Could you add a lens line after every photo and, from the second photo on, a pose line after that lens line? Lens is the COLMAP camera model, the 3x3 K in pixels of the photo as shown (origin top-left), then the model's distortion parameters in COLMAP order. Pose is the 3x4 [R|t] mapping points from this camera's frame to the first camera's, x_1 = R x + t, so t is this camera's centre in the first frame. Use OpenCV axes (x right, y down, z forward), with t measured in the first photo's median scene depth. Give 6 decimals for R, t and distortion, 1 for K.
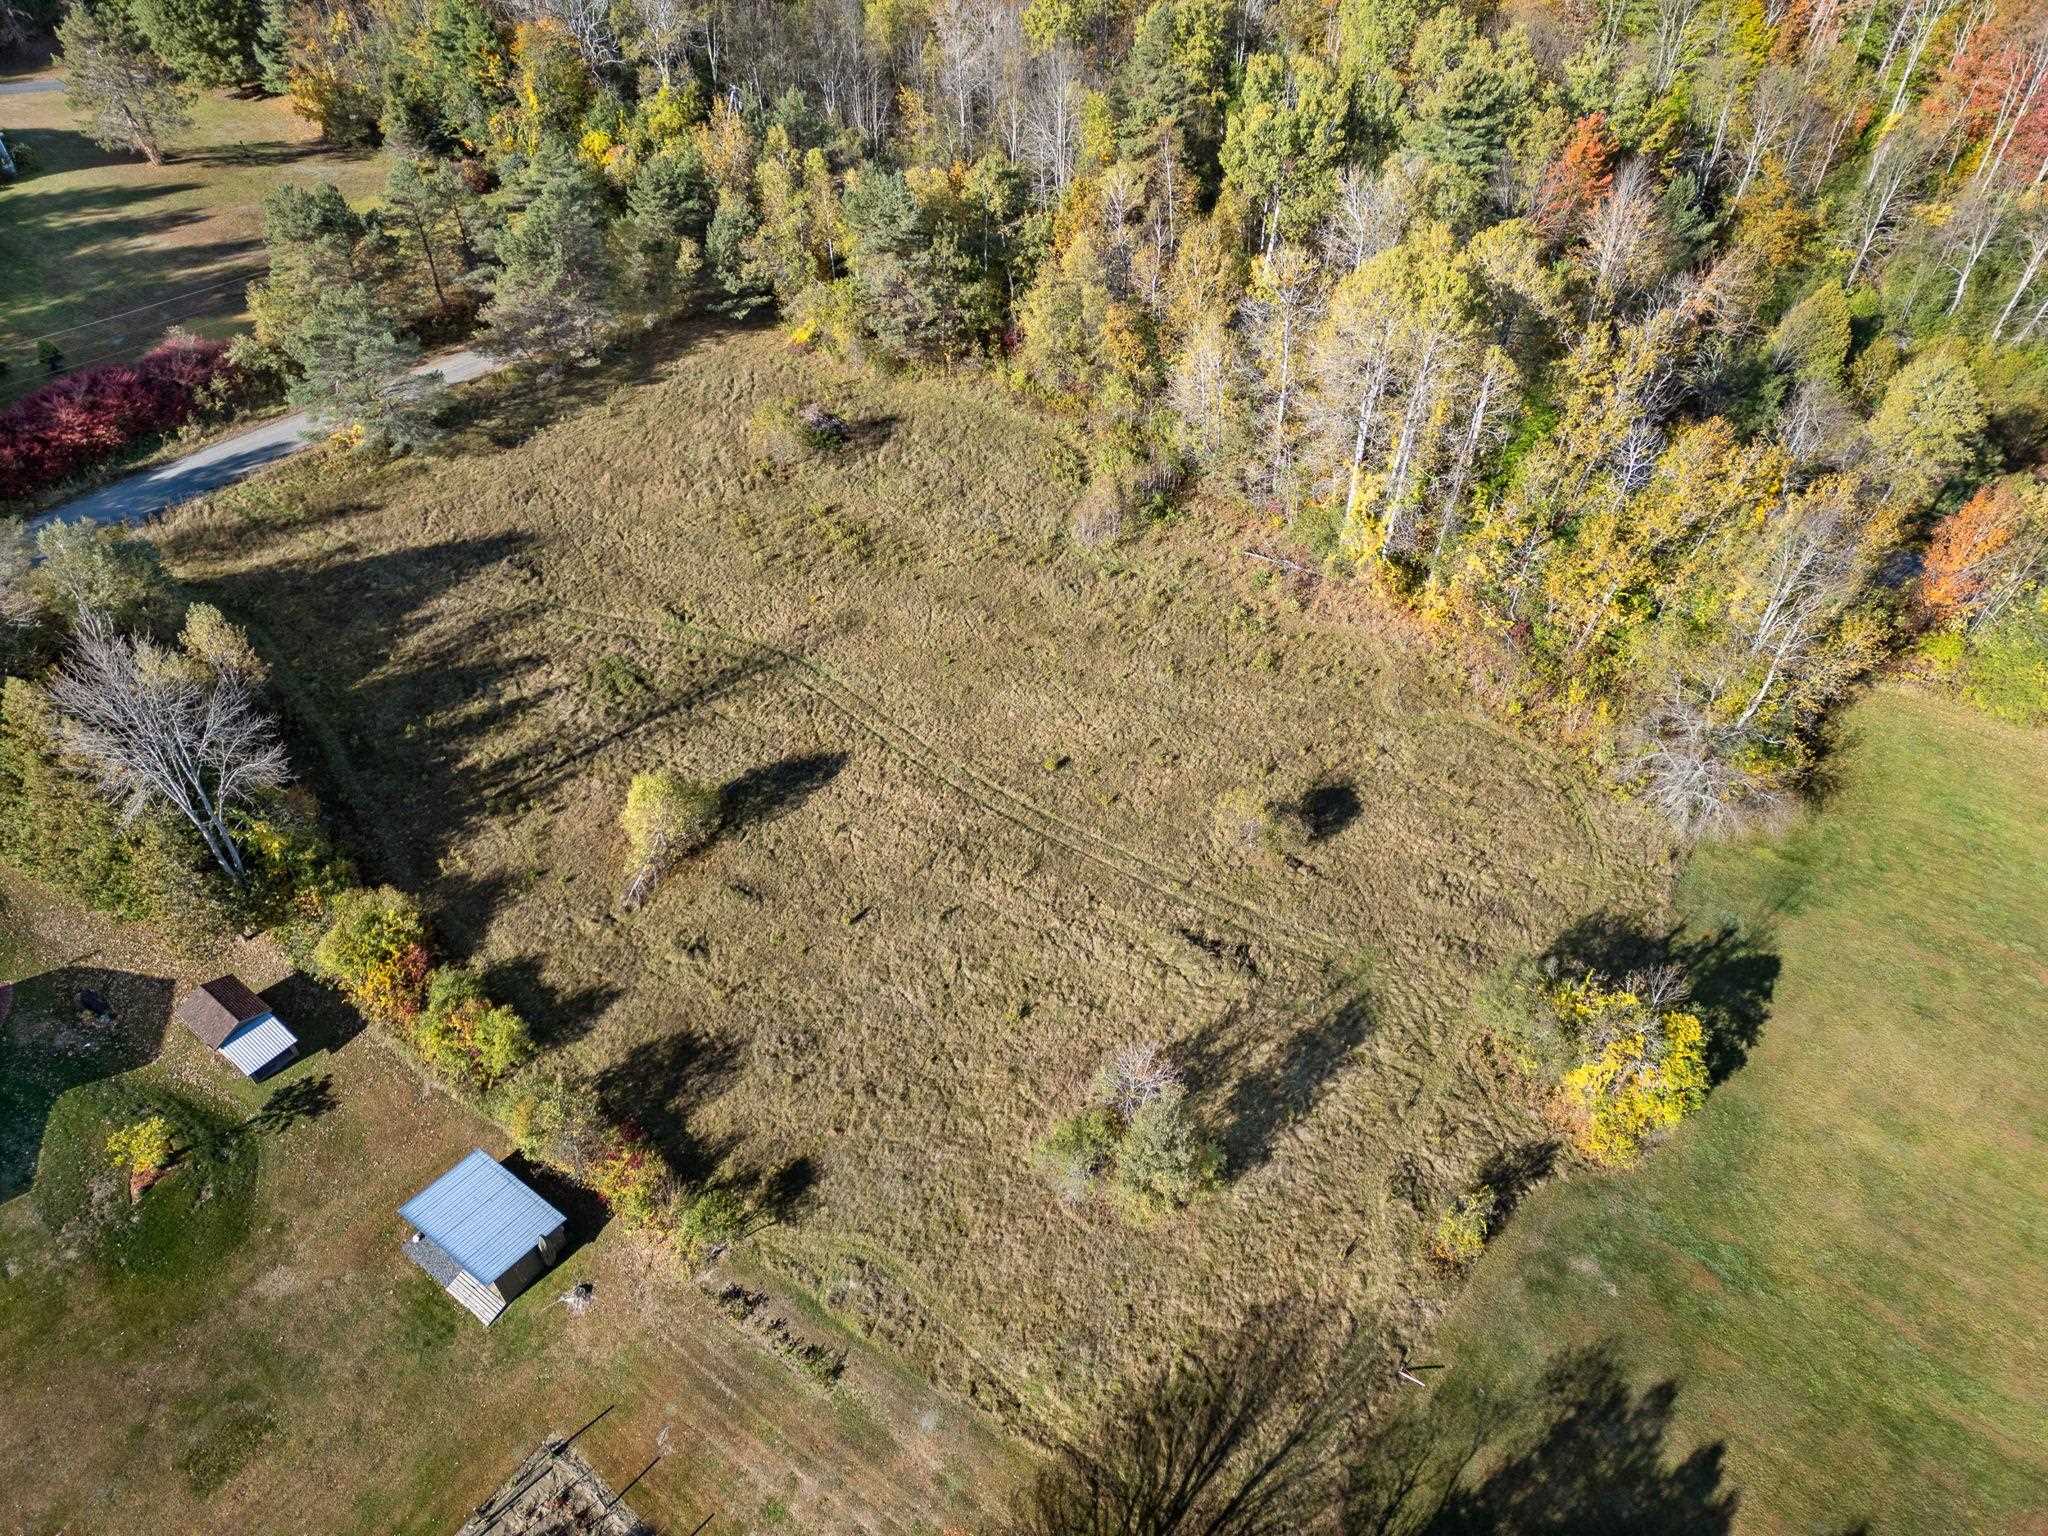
lens RADIAL K [[1425.9, 0, 1020.9], [0, 1425.9, 761.4], [0, 0, 1]] dist [0.068854, -0.057007]
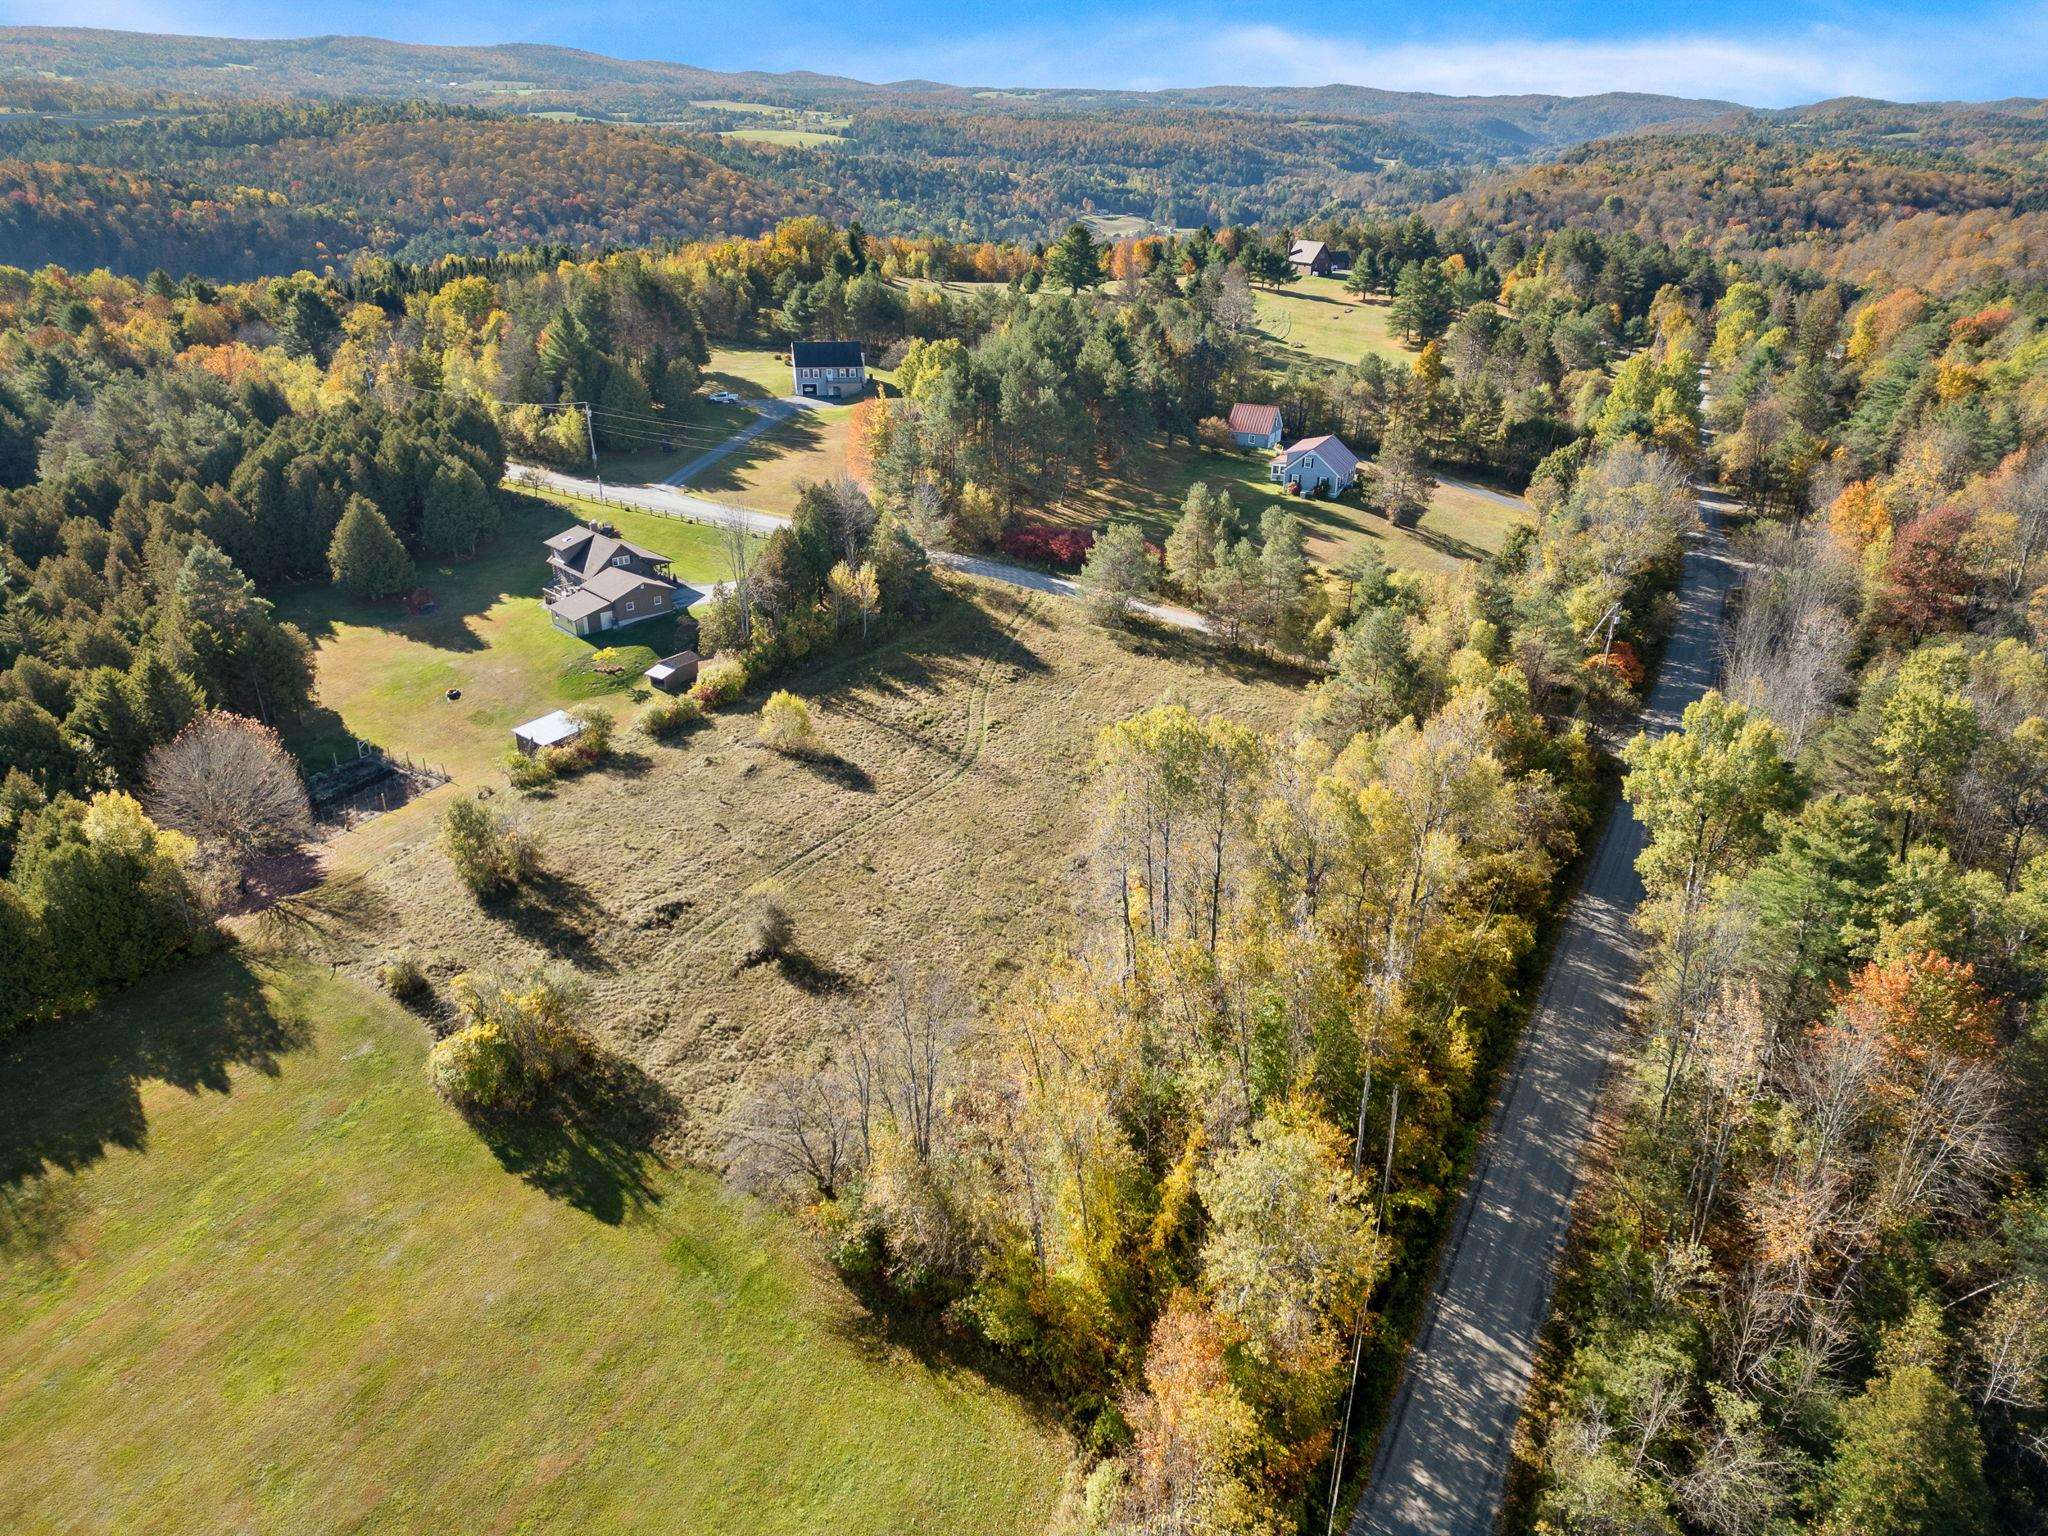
lens RADIAL K [[1425.9, 0, 1020.9], [0, 1425.9, 761.4], [0, 0, 1]] dist [0.068854, -0.057007]
pose [[0.075685, 0.402553, -0.912263, 1.395980], [-0.713516, 0.660952, 0.232461, -0.545816], [0.696539, 0.633320, 0.337252, 0.665161]]
